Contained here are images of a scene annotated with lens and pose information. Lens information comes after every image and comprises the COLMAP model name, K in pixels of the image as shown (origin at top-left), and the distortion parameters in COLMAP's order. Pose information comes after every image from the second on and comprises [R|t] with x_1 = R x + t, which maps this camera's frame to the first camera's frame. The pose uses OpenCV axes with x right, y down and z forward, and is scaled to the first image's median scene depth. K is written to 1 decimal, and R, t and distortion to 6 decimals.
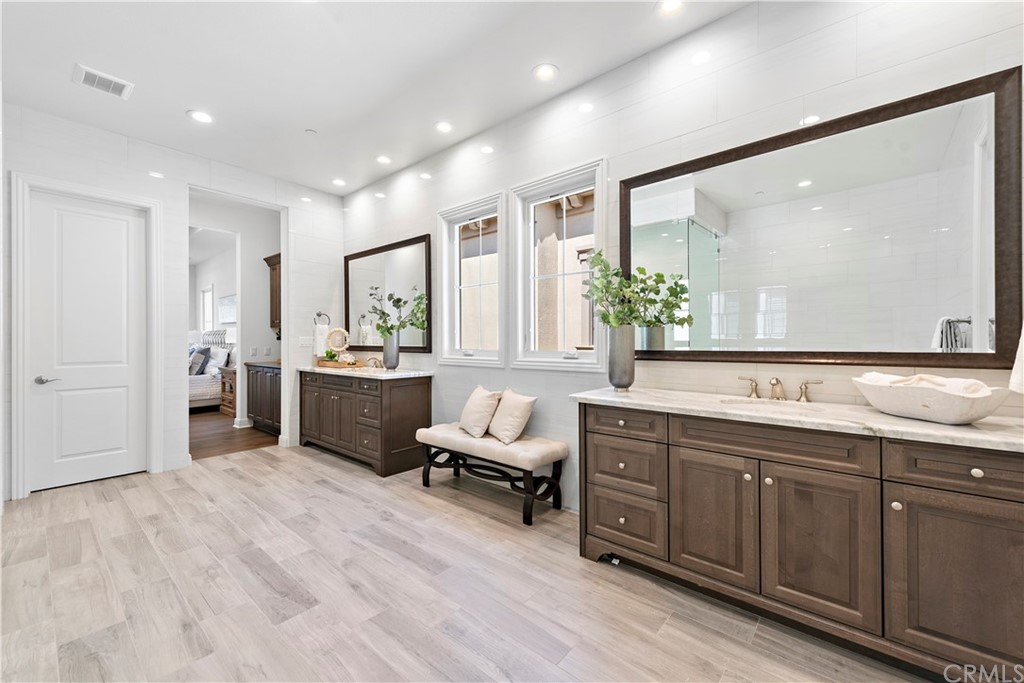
lens RADIAL K [[407.2, 0, 512.0], [0, 407.2, 341.5], [0, 0, 1]] dist [0.000809, -0.000648]
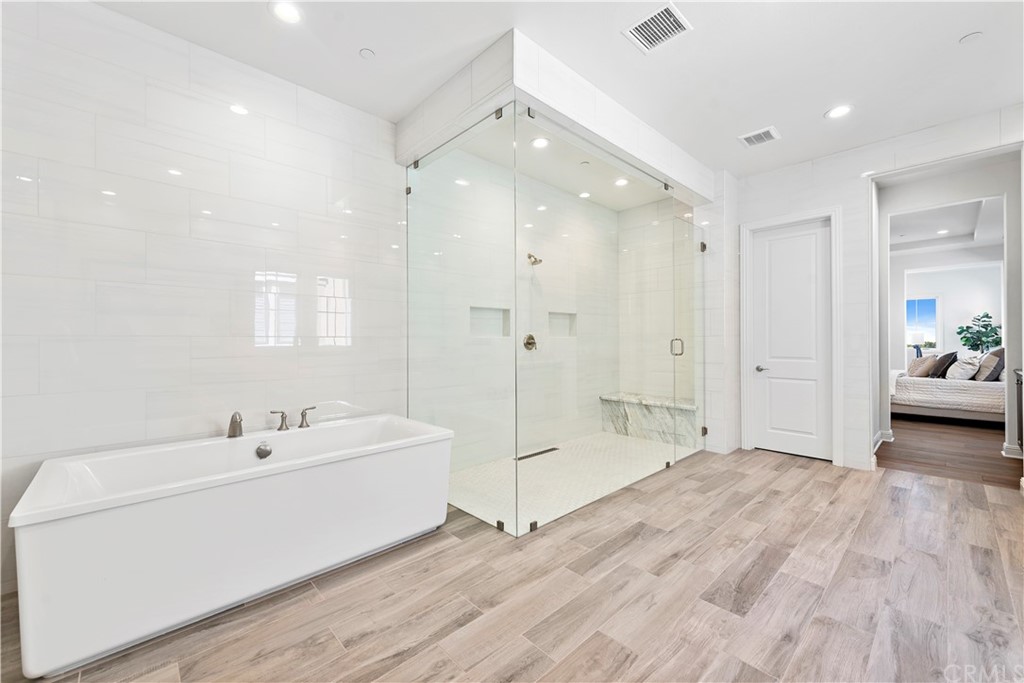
lens RADIAL K [[407.2, 0, 512.0], [0, 407.2, 341.5], [0, 0, 1]] dist [0.000809, -0.000648]
pose [[-0.121788, 0.003148, -0.992551, 0.368566], [0.001750, 0.999994, 0.002957, -0.002741], [0.992555, -0.001377, -0.121793, 0.401144]]
